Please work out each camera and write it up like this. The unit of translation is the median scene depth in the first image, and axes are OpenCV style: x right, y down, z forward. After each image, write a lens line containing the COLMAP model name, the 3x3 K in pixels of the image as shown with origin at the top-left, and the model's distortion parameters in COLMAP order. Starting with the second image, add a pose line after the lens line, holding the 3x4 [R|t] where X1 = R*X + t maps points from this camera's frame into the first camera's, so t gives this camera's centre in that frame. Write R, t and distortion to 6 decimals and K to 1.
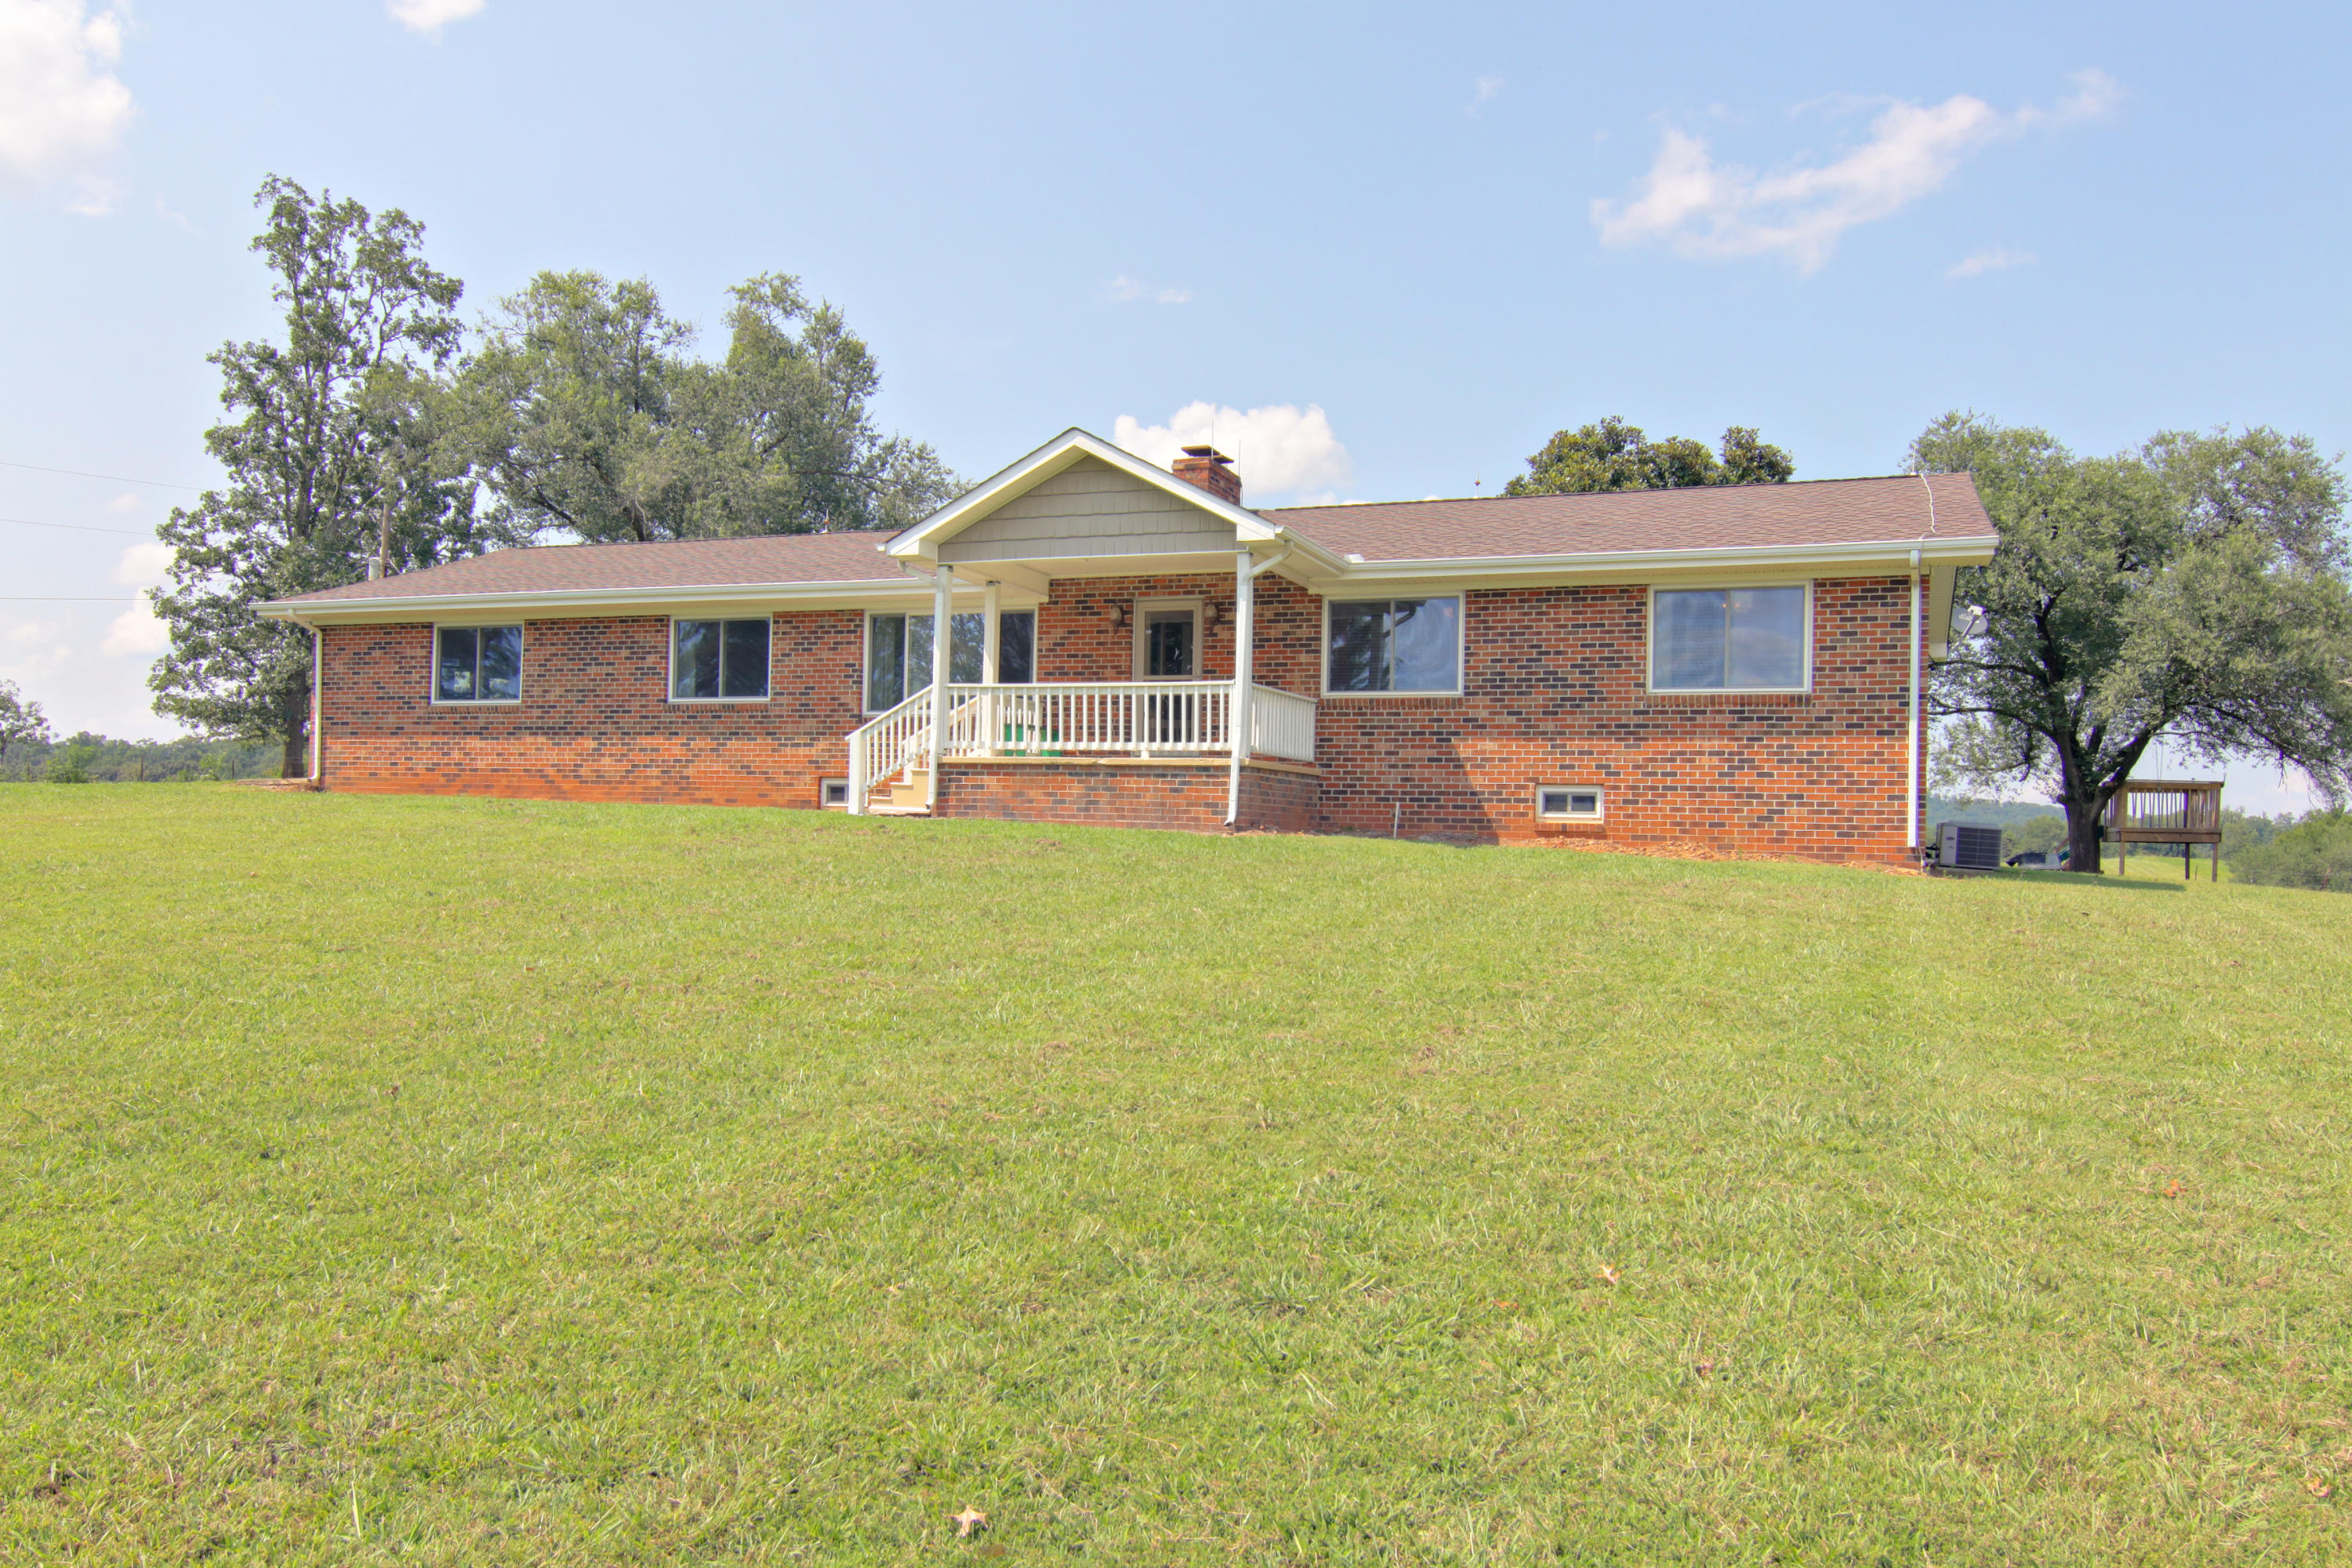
lens RADIAL K [[1693.3, 0, 1162.7], [0, 1693.3, 787.9], [0, 0, 1]] dist [-0.017768, -0.002789]
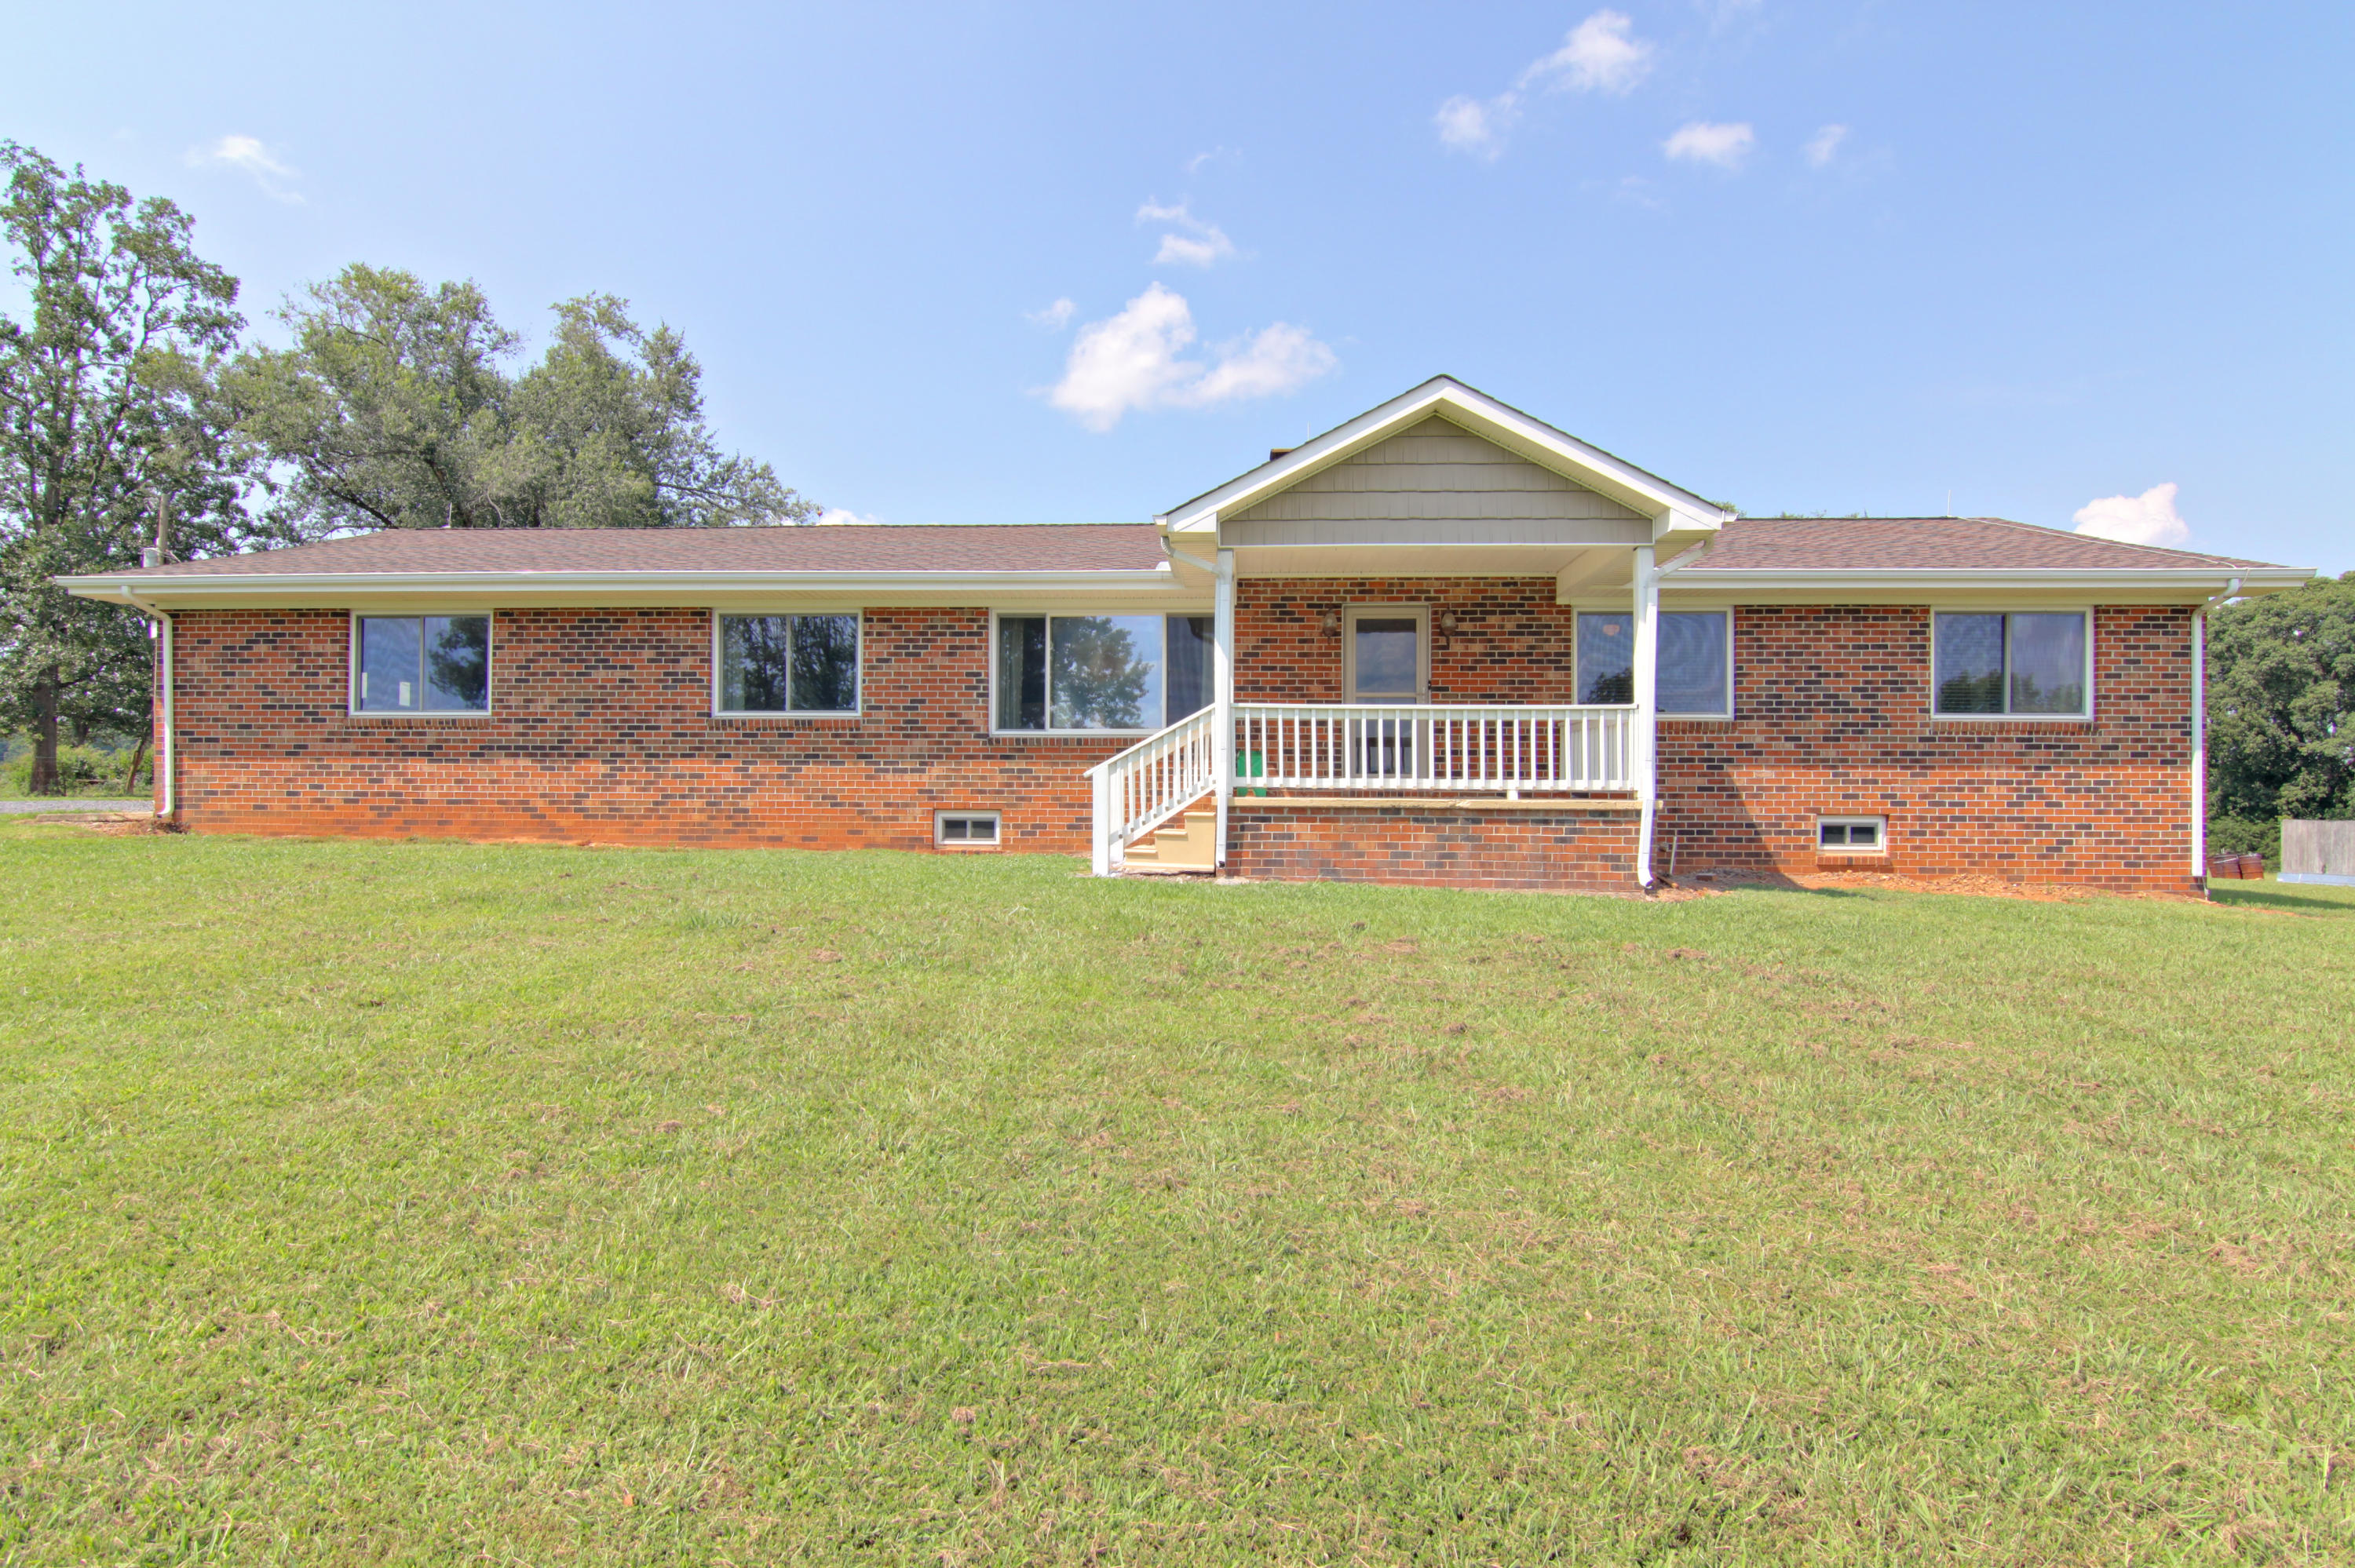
lens RADIAL K [[1198.7, 0, 1198.1], [0, 1198.7, 782.0], [0, 0, 1]] dist [-0.018865, -0.003506]
pose [[0.949178, -0.013123, 0.314467, -0.261365], [0.007196, 0.999774, 0.020002, -0.030307], [-0.314658, -0.016722, 0.949058, 0.402829]]
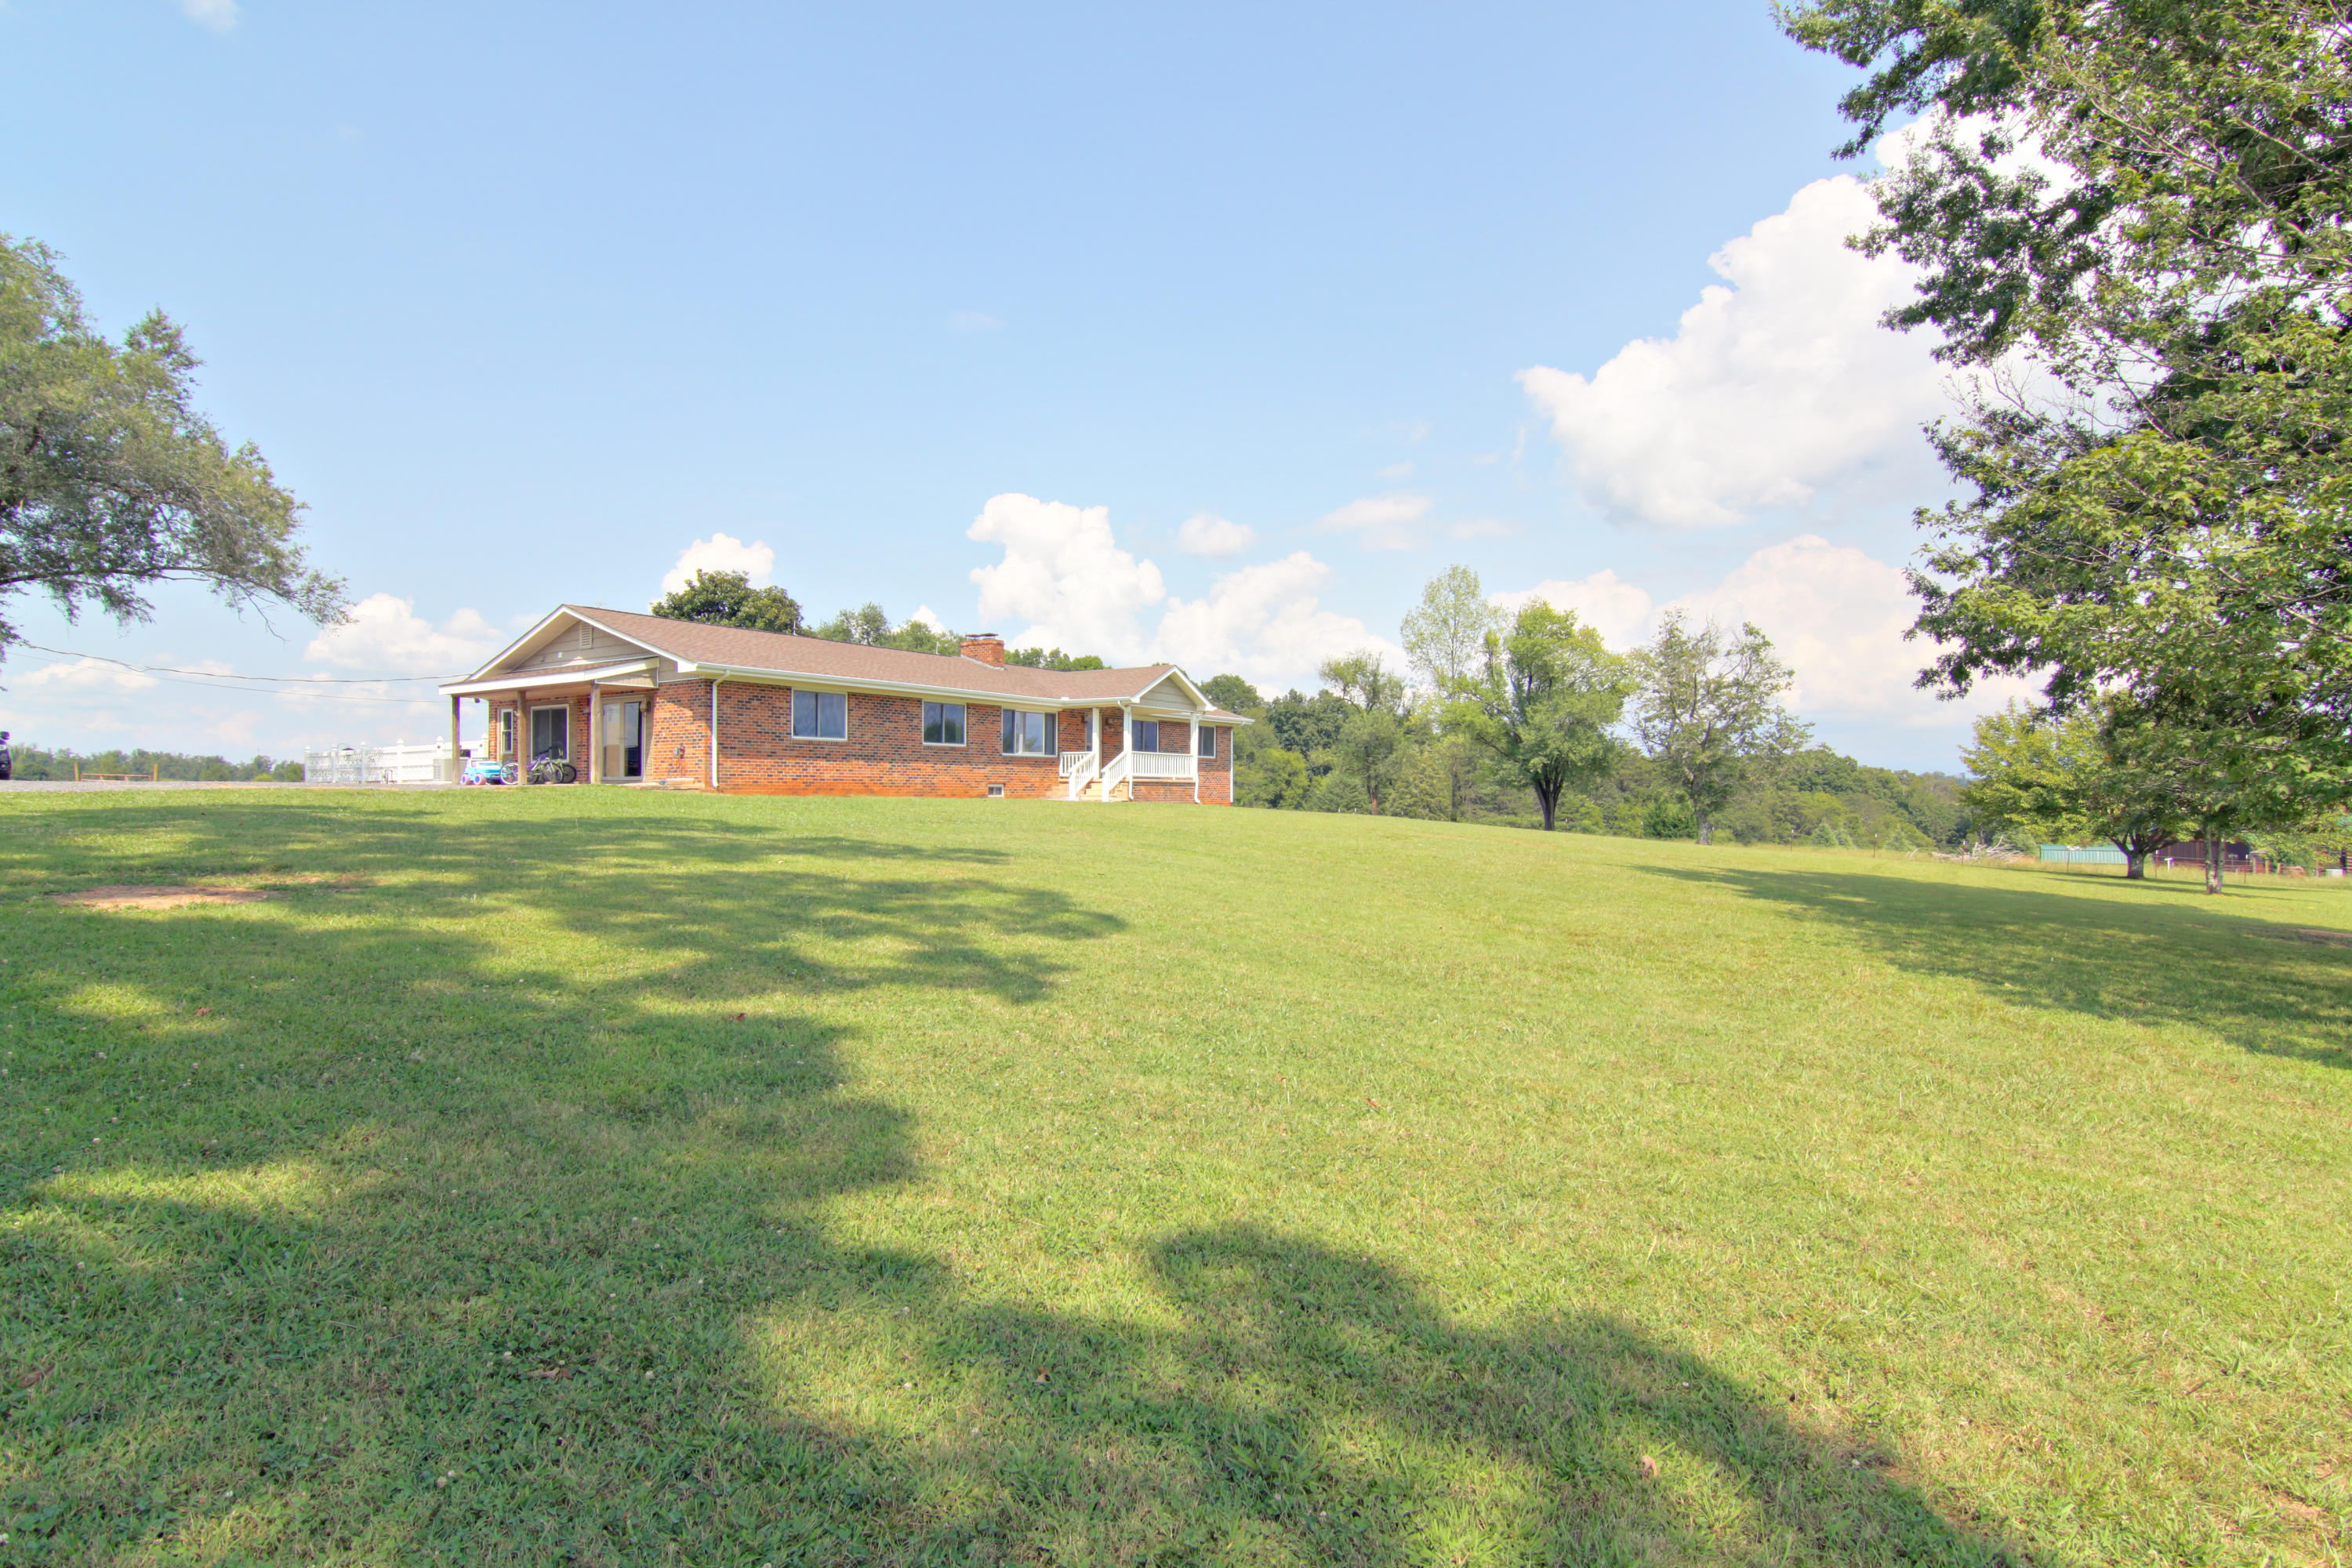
lens RADIAL K [[1197.4, 0, 1174.4], [0, 1197.4, 784.5], [0, 0, 1]] dist [-0.018865, -0.003506]
pose [[0.201402, -0.014898, 0.979395, -1.619544], [-0.020907, 0.999591, 0.019504, -0.039098], [-0.979286, -0.024405, 0.201008, 0.459598]]
